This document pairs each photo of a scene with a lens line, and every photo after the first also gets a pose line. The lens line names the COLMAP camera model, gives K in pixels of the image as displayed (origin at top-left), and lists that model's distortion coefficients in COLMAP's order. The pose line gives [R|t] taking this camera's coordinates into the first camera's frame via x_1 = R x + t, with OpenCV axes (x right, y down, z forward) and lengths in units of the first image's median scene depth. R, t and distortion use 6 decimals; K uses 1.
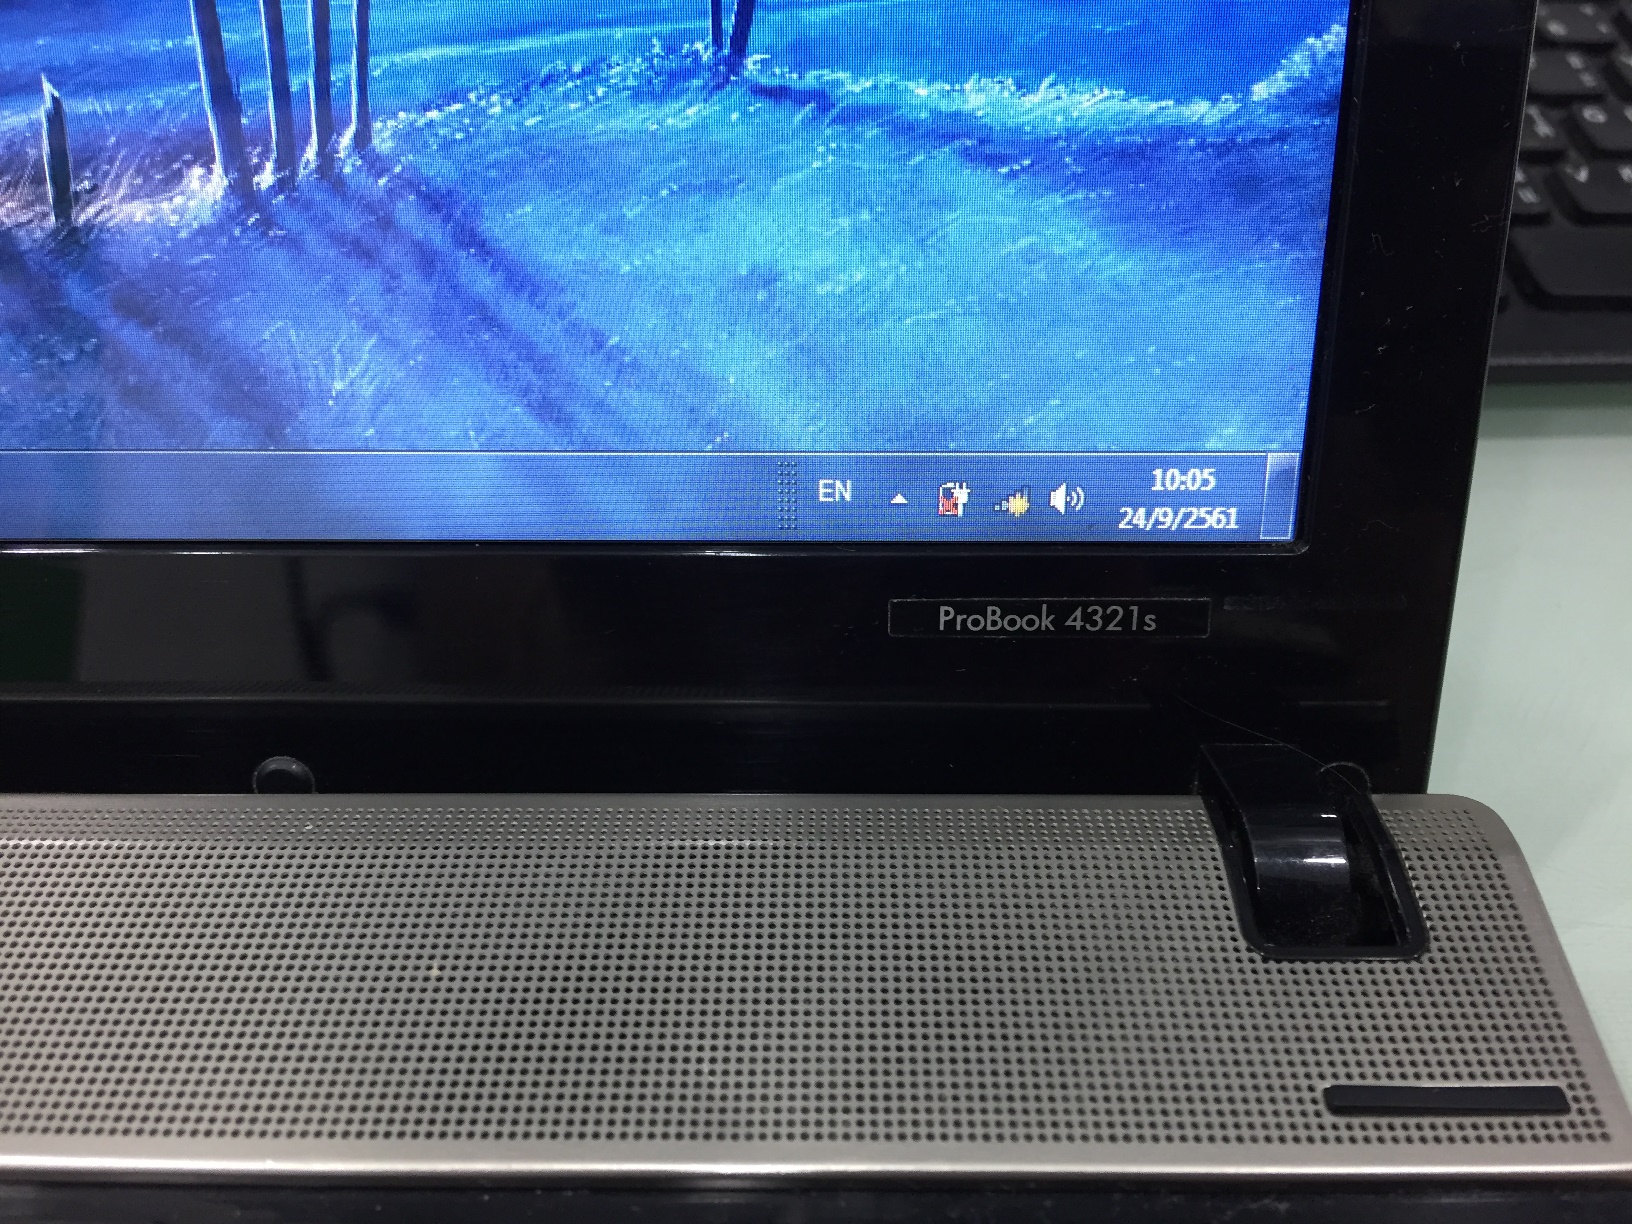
lens RADIAL K [[1446.6, 0, 834.6], [0, 1446.6, 582.3], [0, 0, 1]] dist [0.067853, -0.131854]
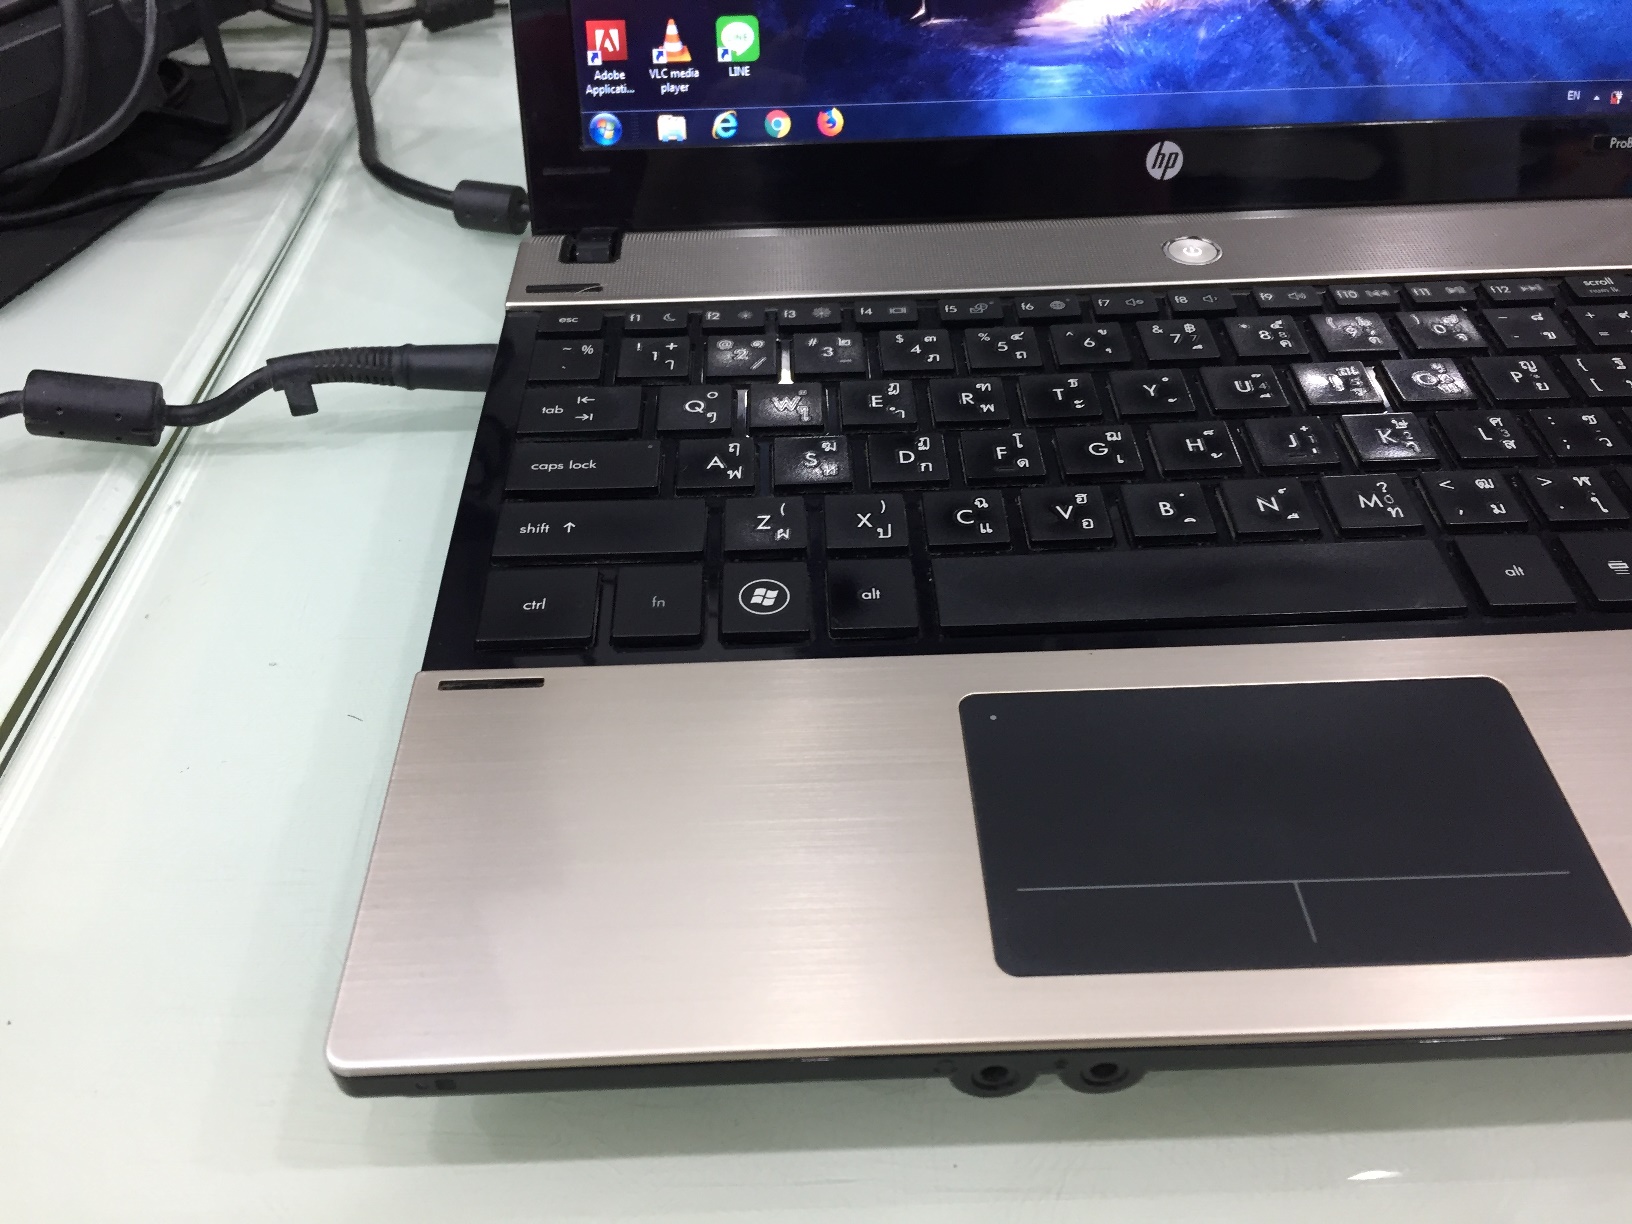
lens RADIAL K [[1446.6, 0, 804.6], [0, 1446.6, 614.1], [0, 0, 1]] dist [0.067853, -0.131854]
pose [[0.999173, -0.037000, 0.016859, -1.590838], [0.036616, 0.999075, 0.022560, 0.830117], [-0.017678, -0.021924, 0.999603, -1.801739]]
